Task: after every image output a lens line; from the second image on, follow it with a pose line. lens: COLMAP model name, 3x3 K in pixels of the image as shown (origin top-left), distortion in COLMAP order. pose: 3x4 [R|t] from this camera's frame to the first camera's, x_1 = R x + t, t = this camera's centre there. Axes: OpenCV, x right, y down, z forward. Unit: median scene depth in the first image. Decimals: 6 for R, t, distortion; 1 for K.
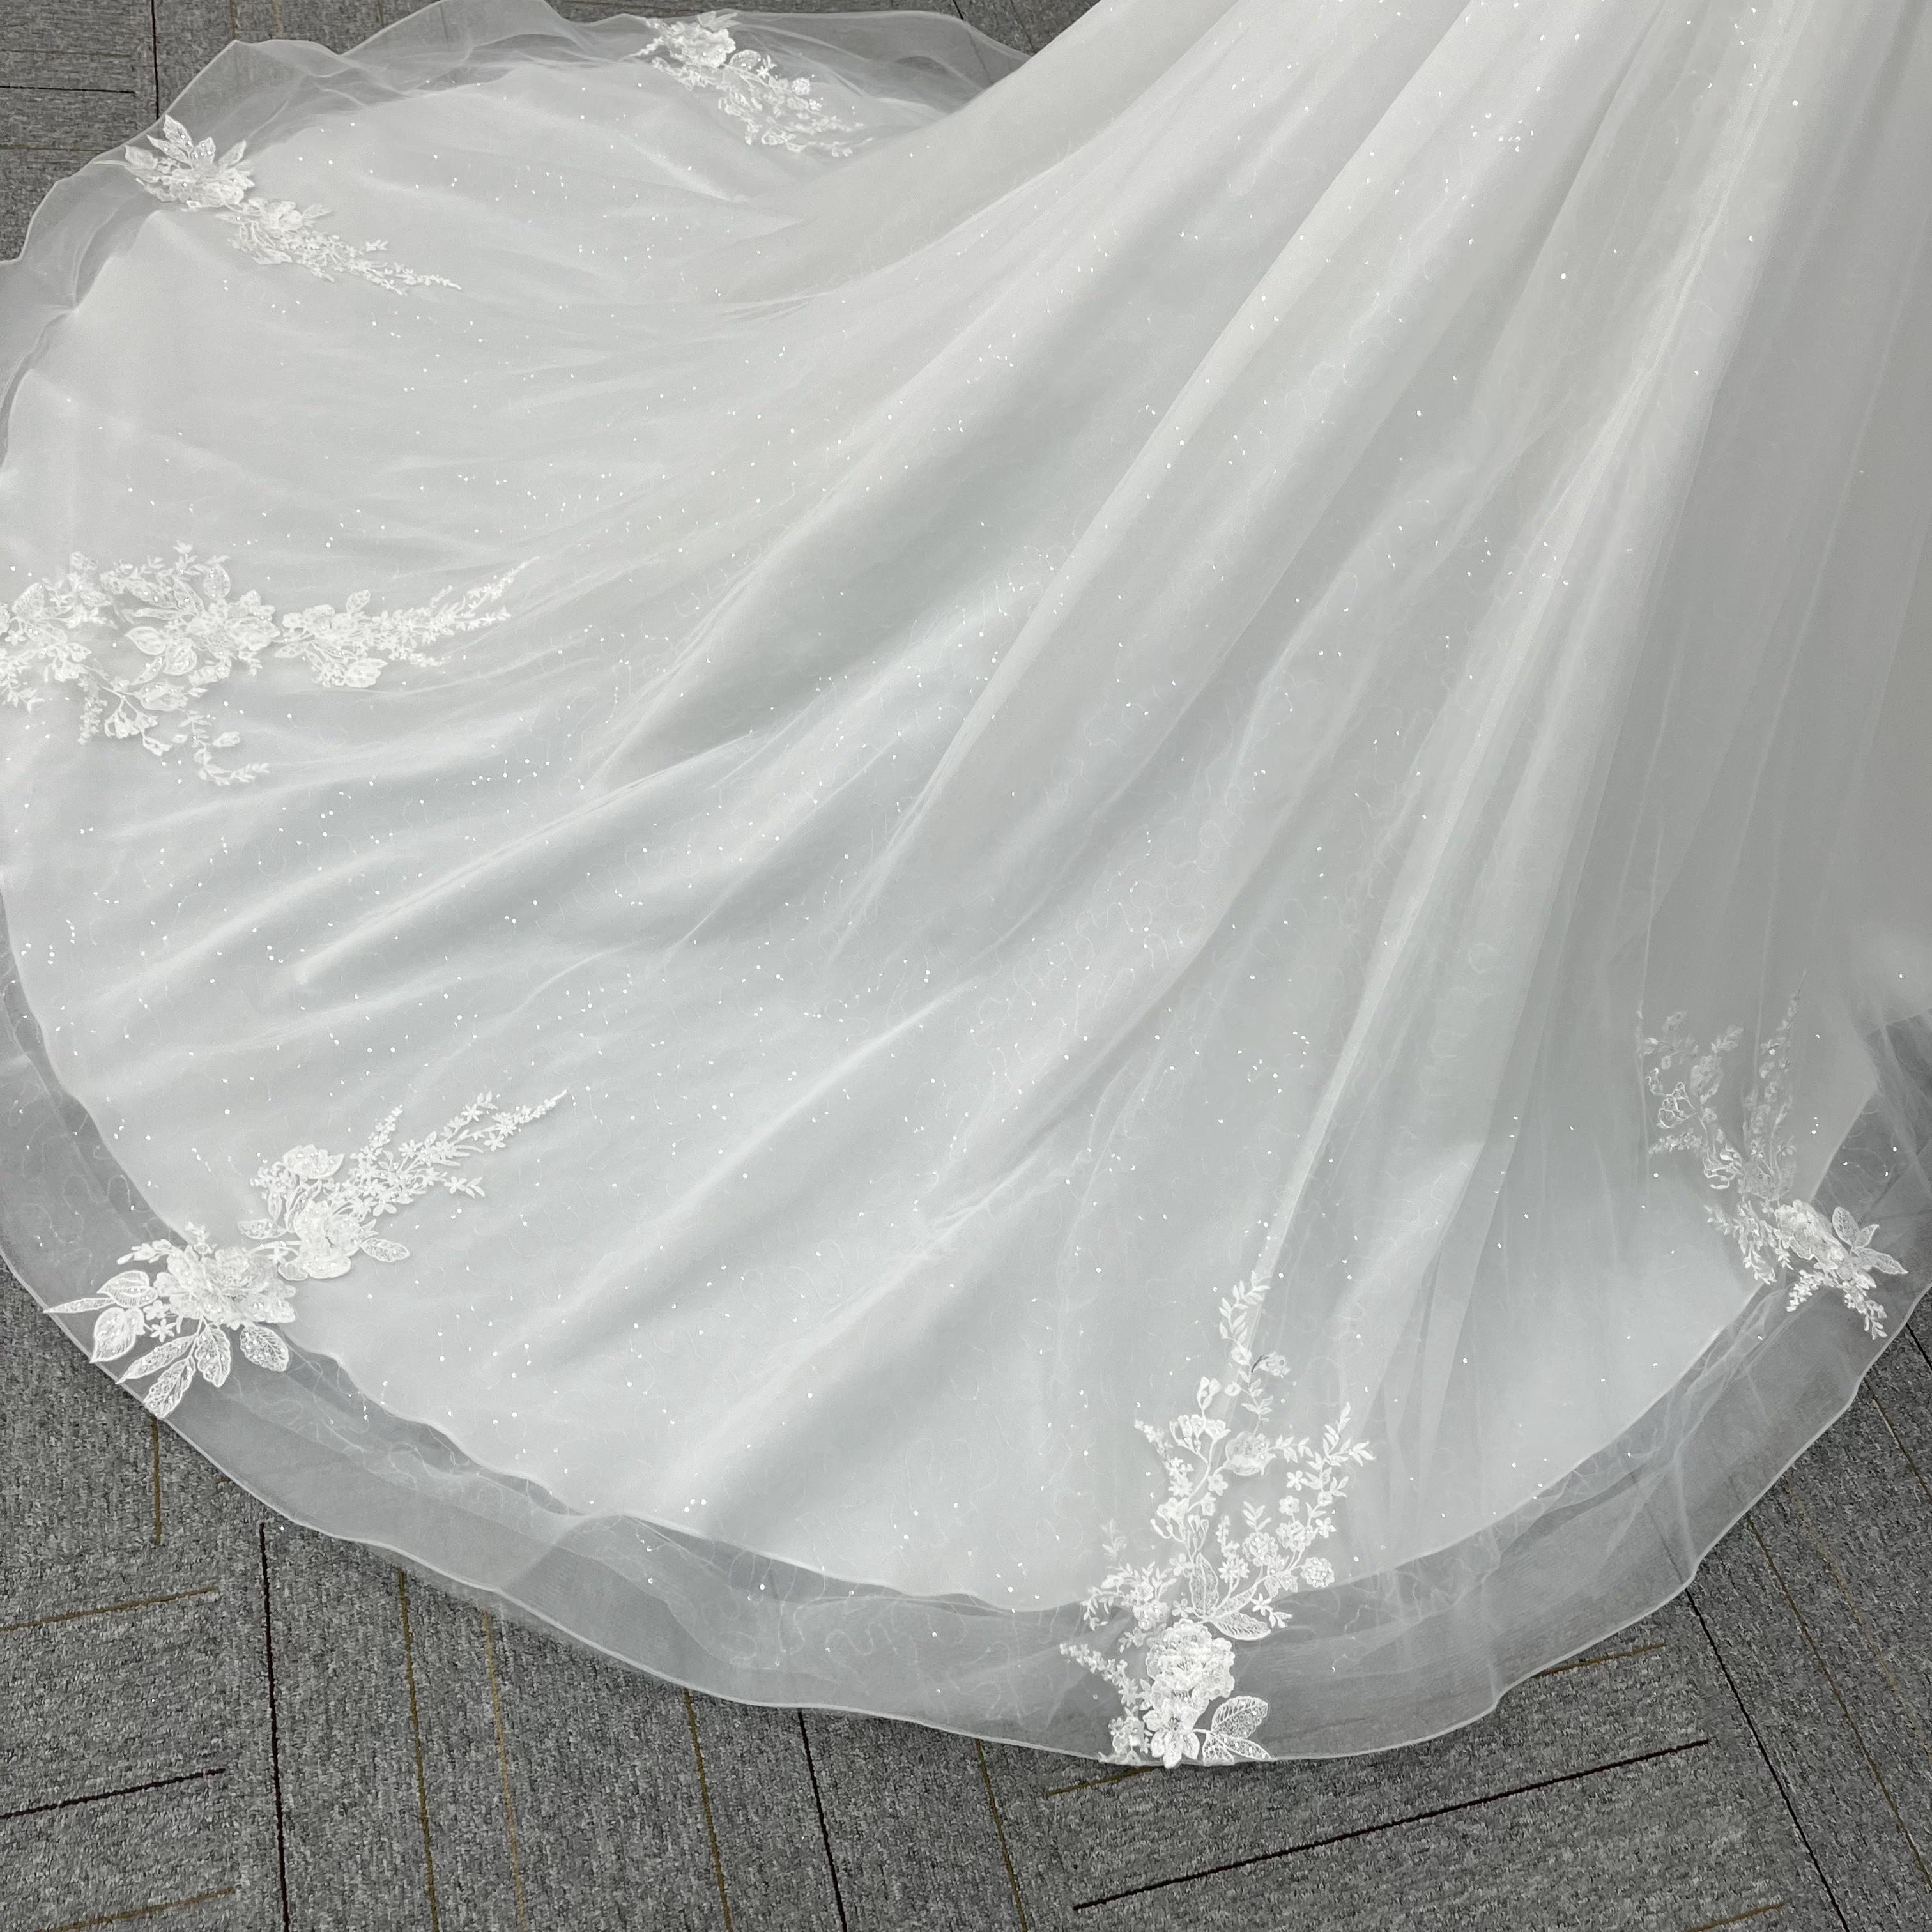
lens RADIAL K [[1972.8, 0, 958.1], [0, 1972.8, 982.8], [0, 0, 1]] dist [0.025947, 0.000000]
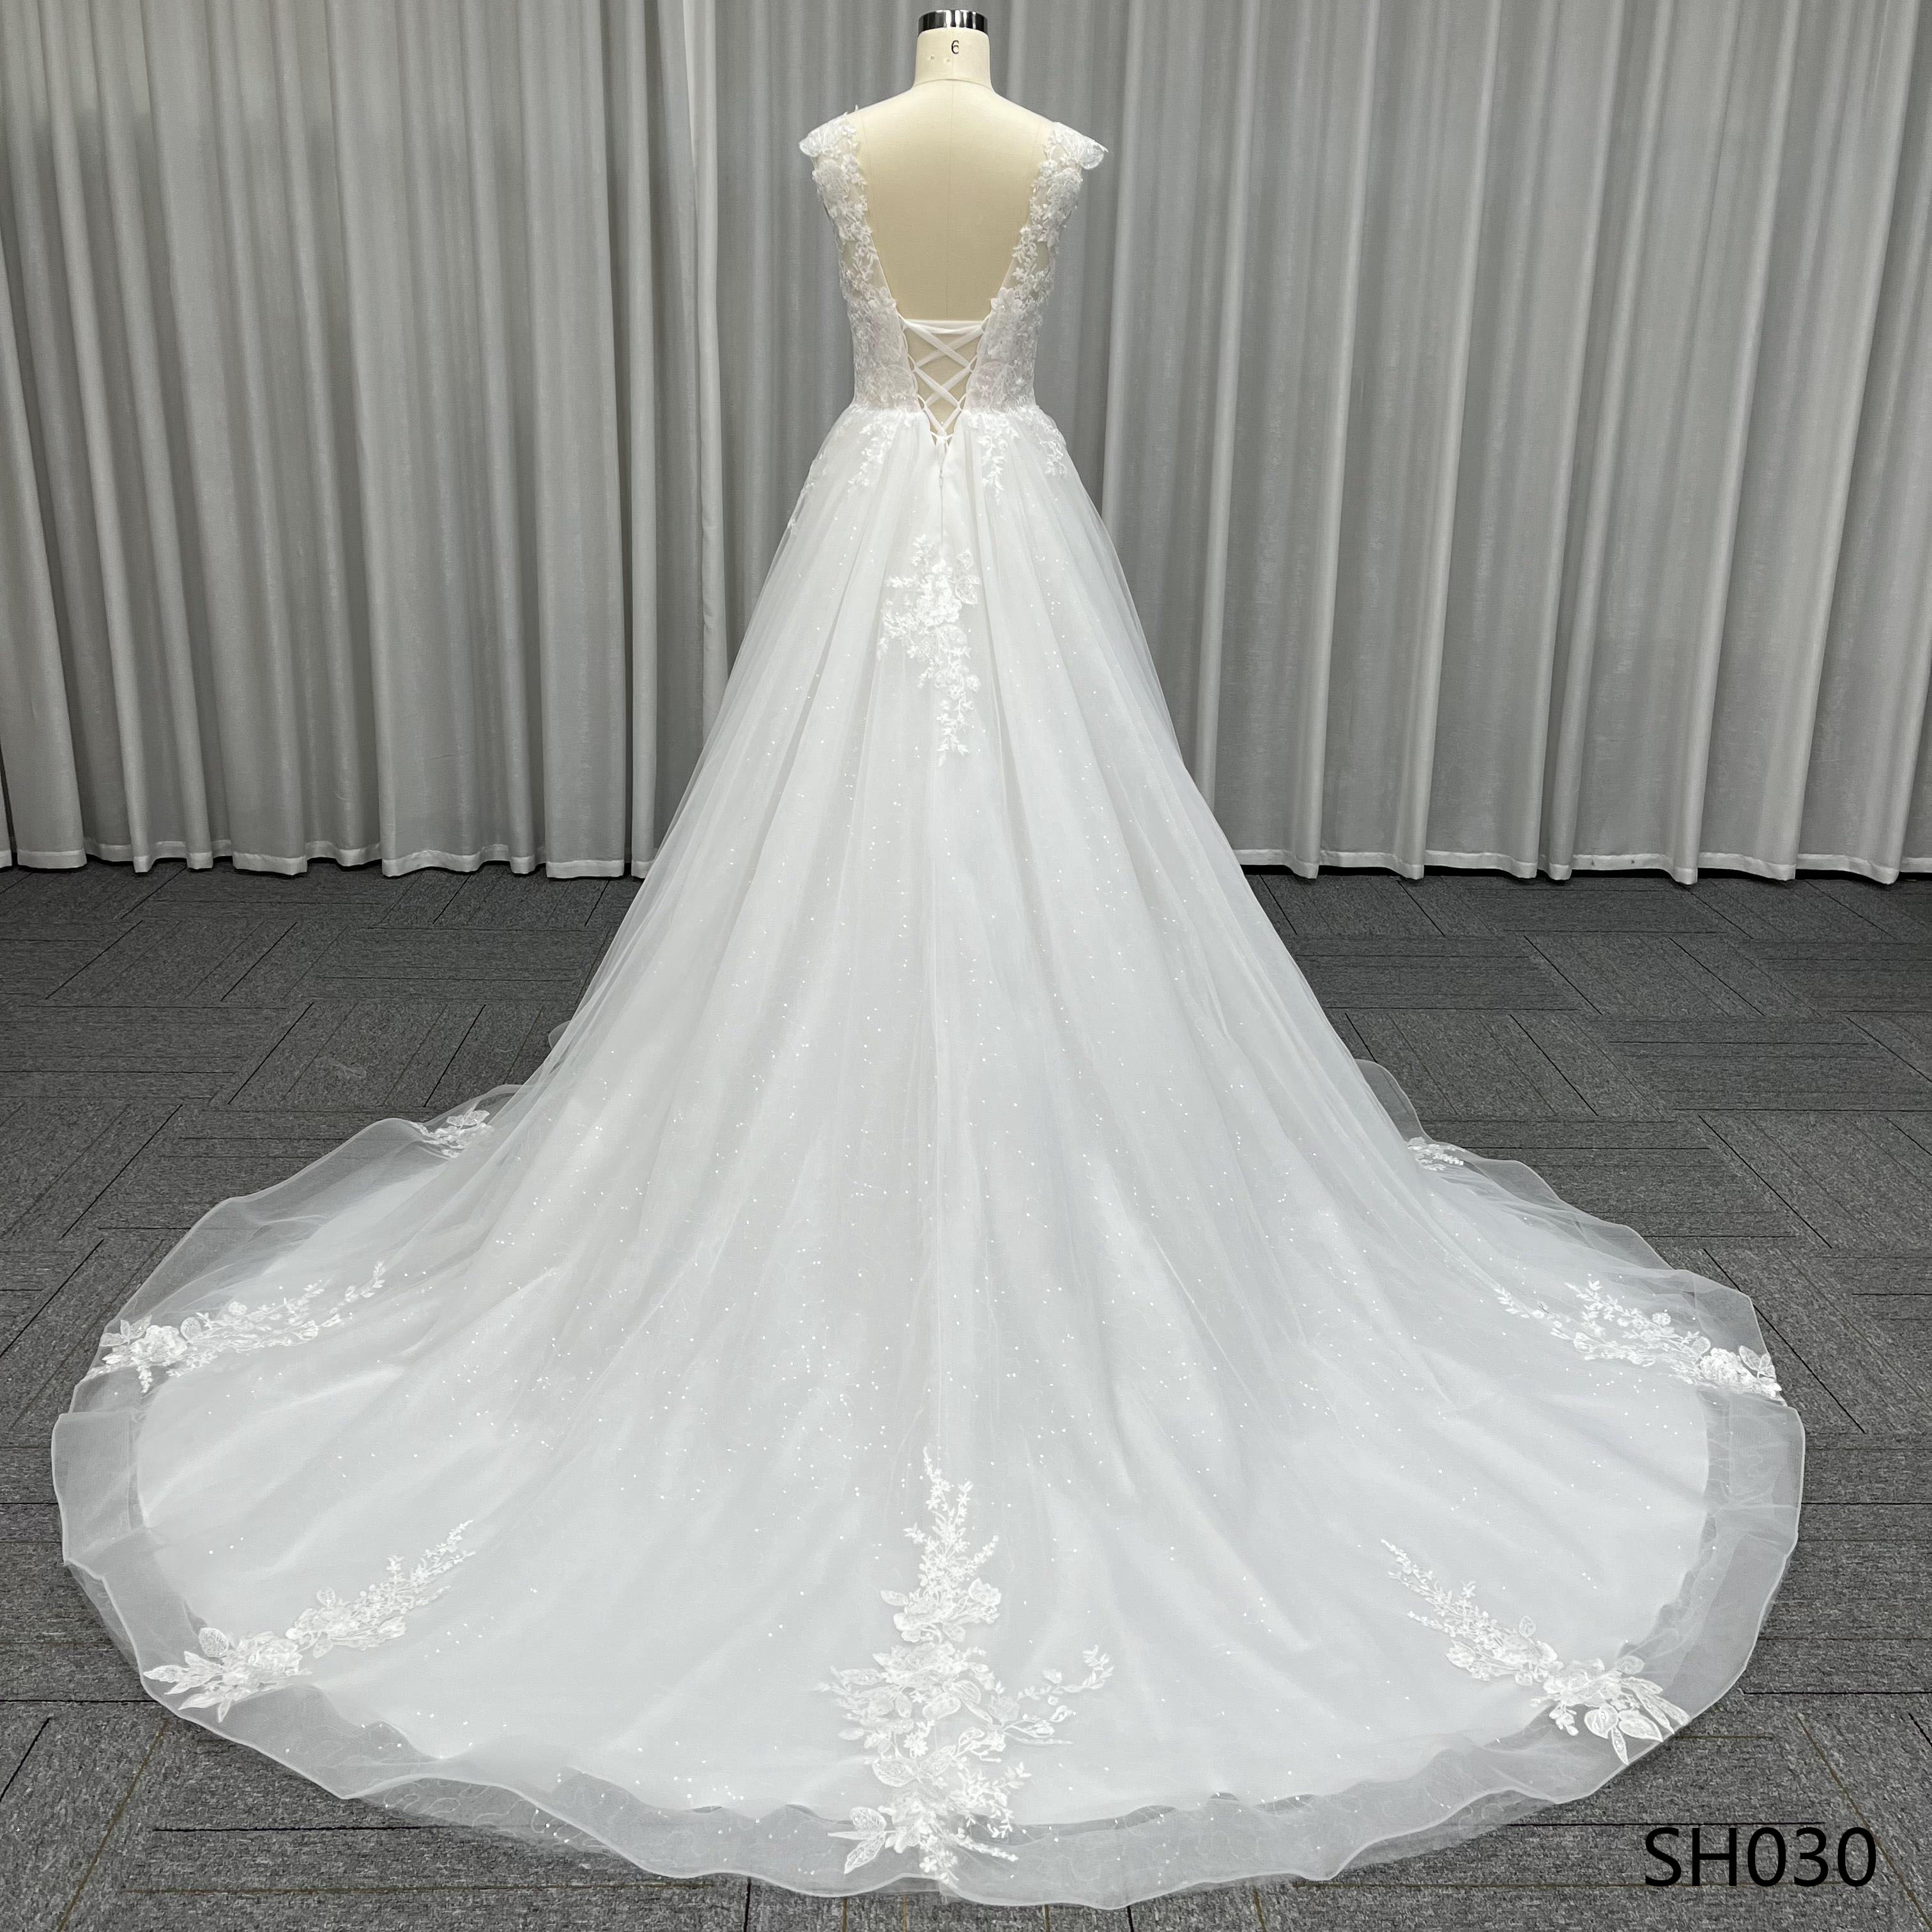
lens RADIAL K [[1972.8, 0, 968.0], [0, 1972.8, 961.1], [0, 0, 1]] dist [0.025947, 0.000000]
pose [[0.225823, -0.497695, 0.837439, -1.318748], [0.797908, 0.587674, 0.134095, -0.651378], [-0.558879, 0.637918, 0.529825, 0.156332]]
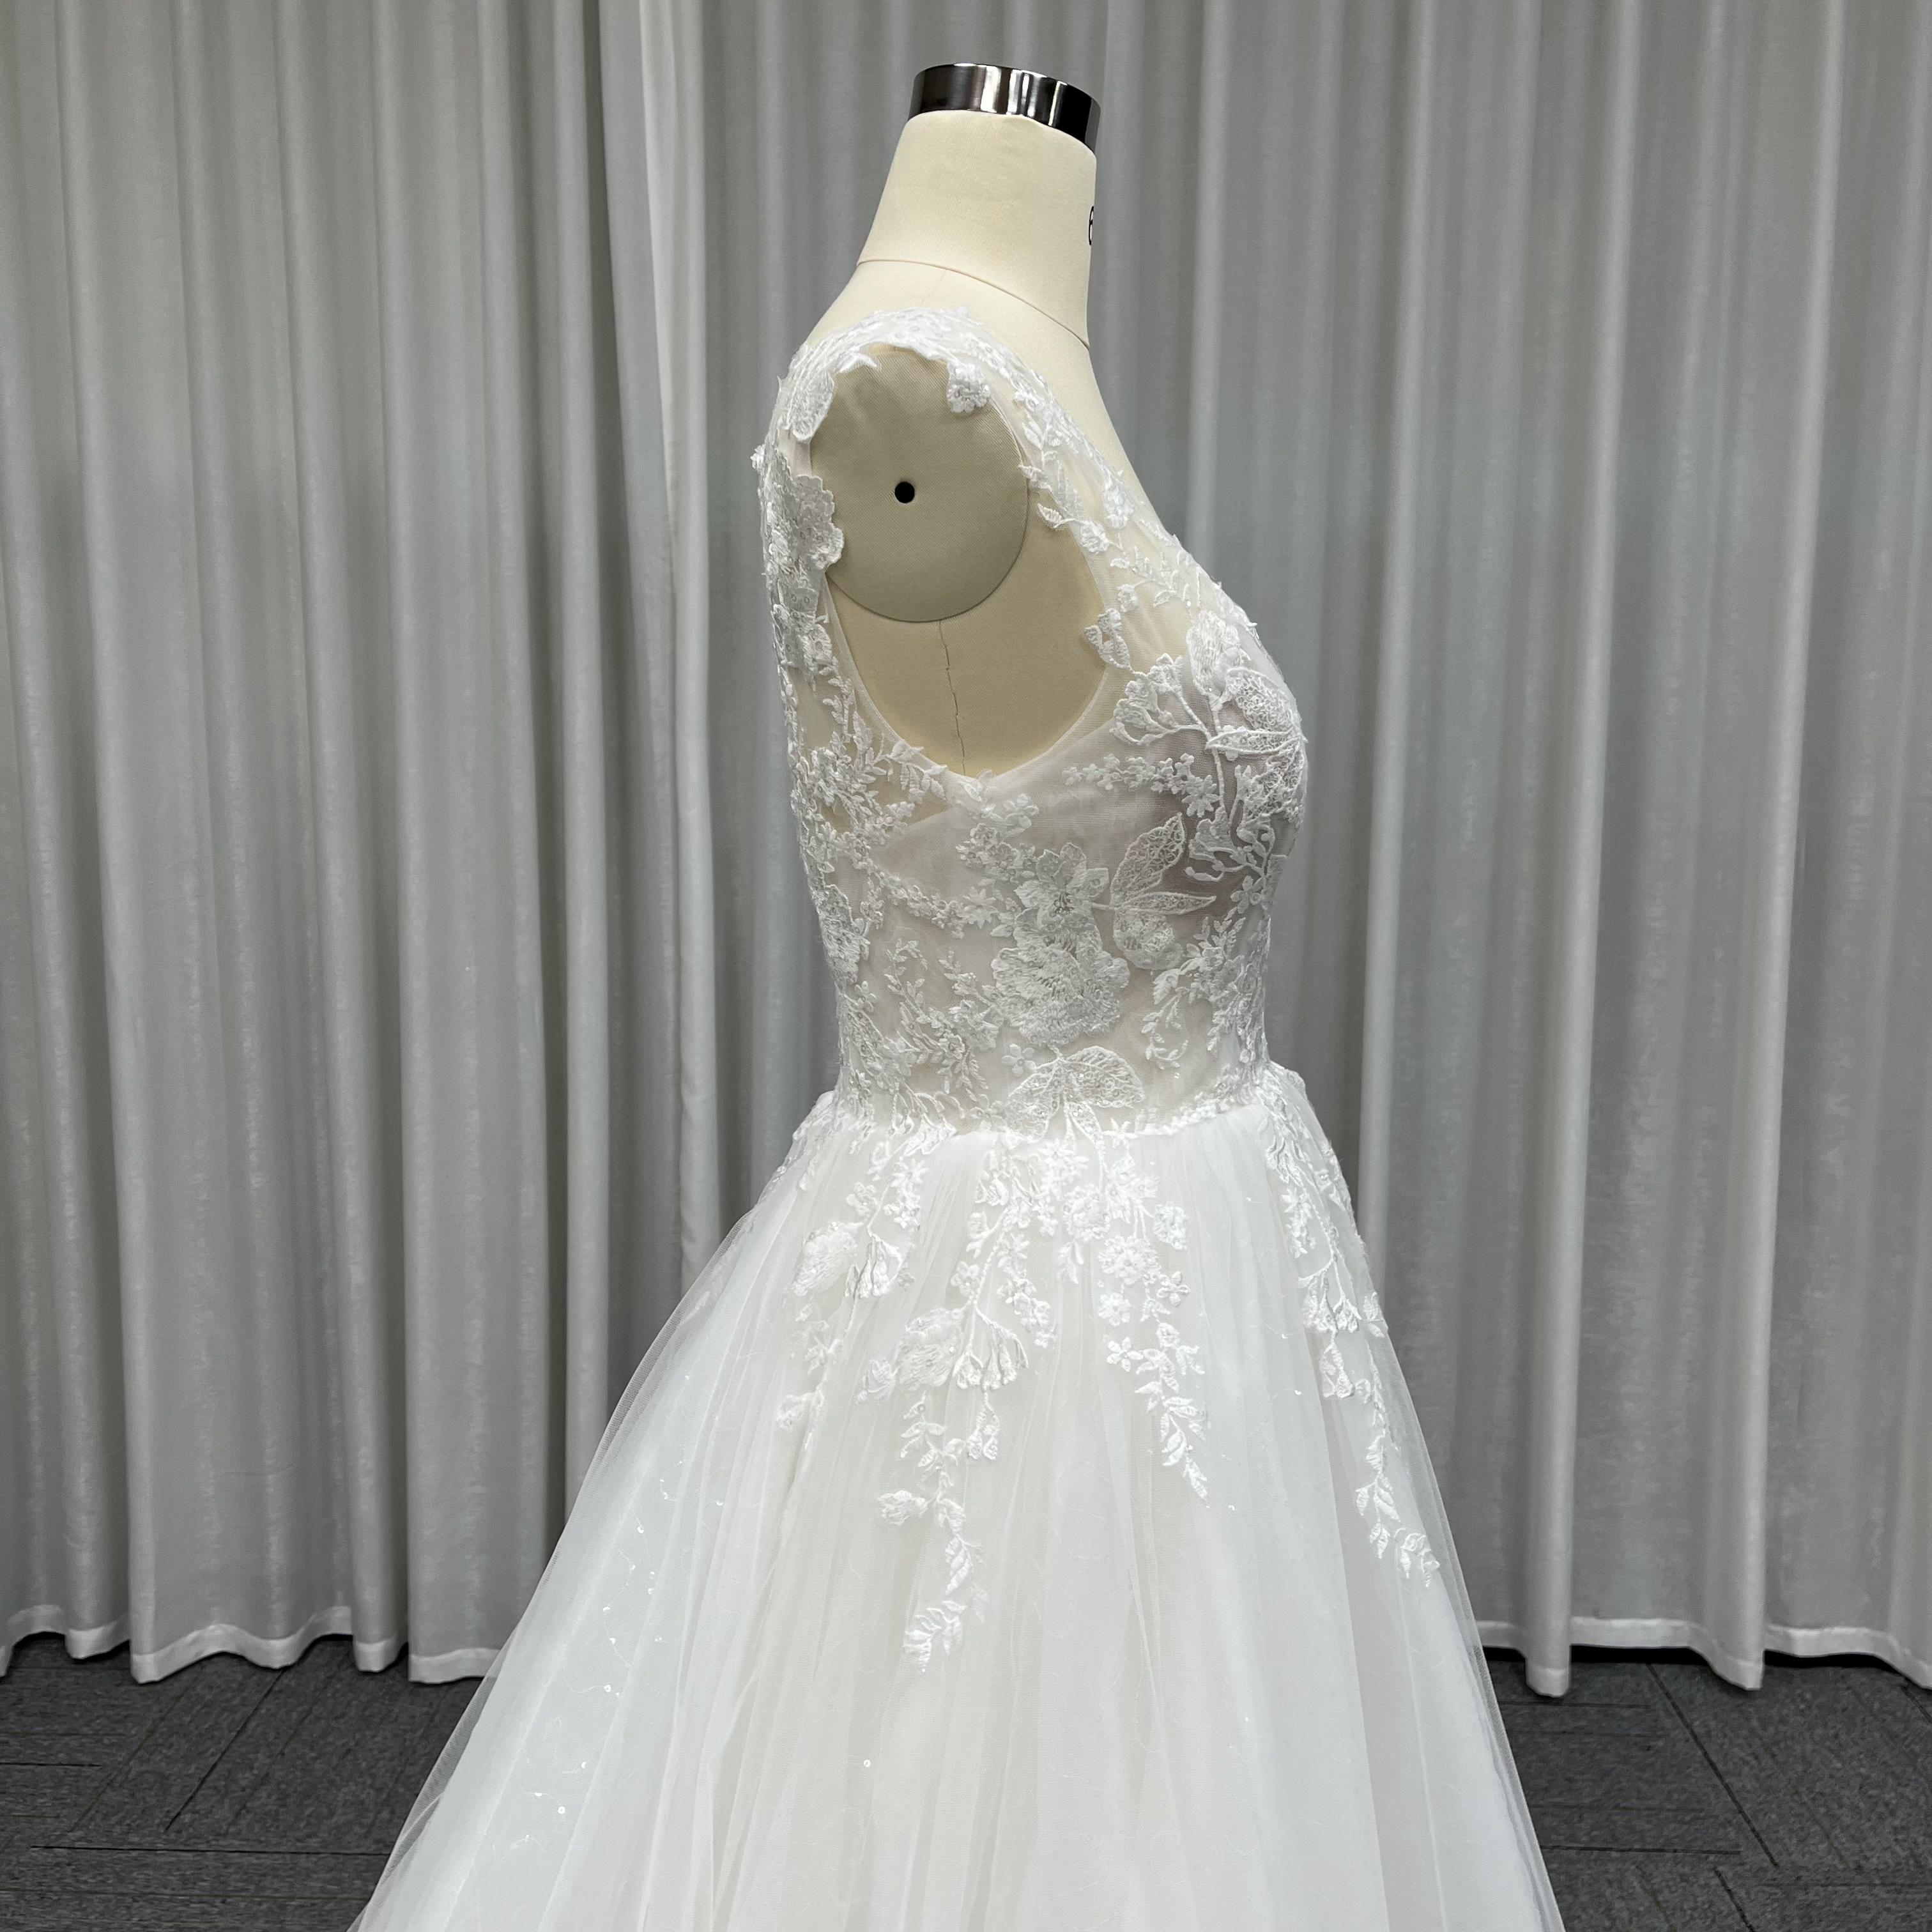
lens RADIAL K [[1972.8, 0, 958.0], [0, 1972.8, 966.2], [0, 0, 1]] dist [0.025947, 0.000000]
pose [[0.280659, -0.346033, 0.895261, -0.055849], [0.804140, 0.594014, -0.022497, -0.786767], [-0.524012, 0.726229, 0.444975, 0.545121]]
